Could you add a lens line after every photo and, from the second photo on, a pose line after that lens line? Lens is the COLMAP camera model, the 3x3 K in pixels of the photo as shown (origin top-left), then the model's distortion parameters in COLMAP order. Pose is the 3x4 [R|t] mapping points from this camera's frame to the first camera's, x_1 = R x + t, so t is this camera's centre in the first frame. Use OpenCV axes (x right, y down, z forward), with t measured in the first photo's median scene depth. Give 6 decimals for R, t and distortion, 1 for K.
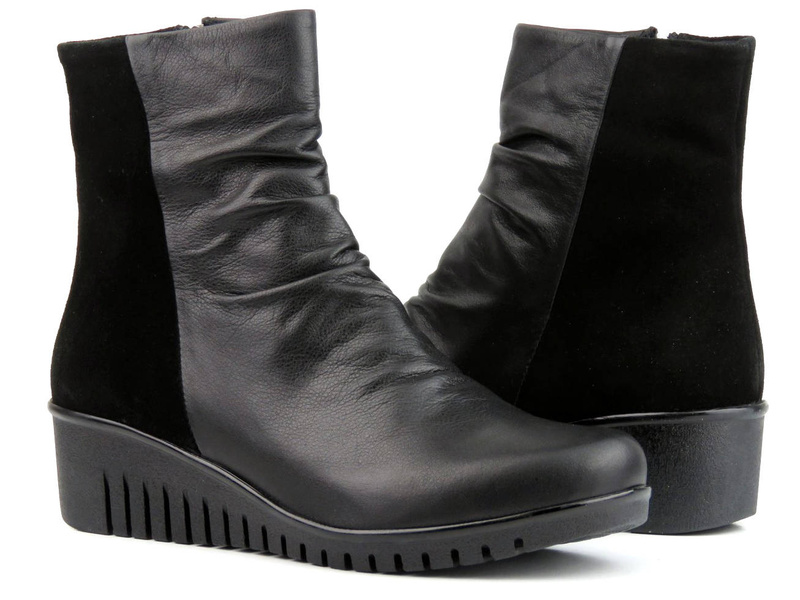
lens RADIAL K [[2524.7, 0, 400.0], [0, 2524.7, 300.0], [0, 0, 1]] dist [0.057814, -0.574122]
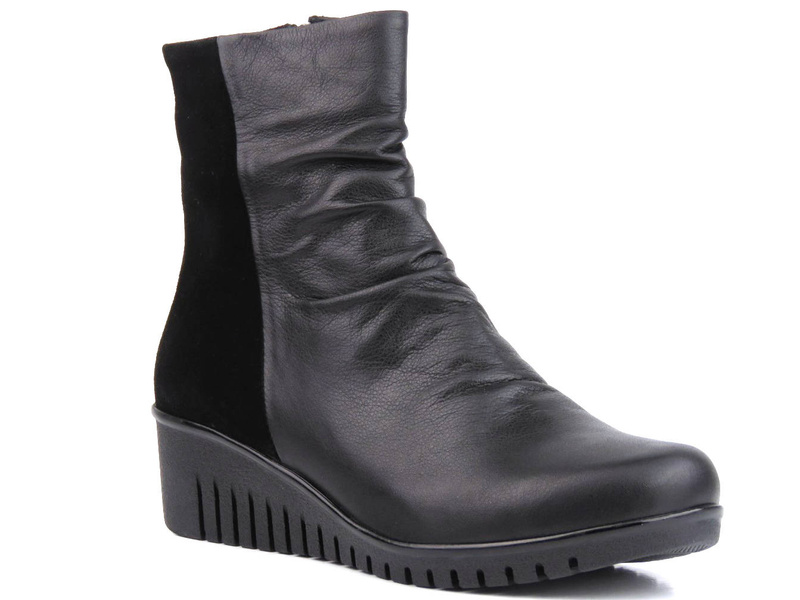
lens RADIAL K [[2524.7, 0, 400.0], [0, 2524.7, 300.0], [0, 0, 1]] dist [0.057814, -0.574122]
pose [[0.985033, 0.007071, -0.172223, 0.136082], [-0.005613, 0.999944, 0.008950, -0.010840], [0.172277, -0.007849, 0.985017, 0.039823]]
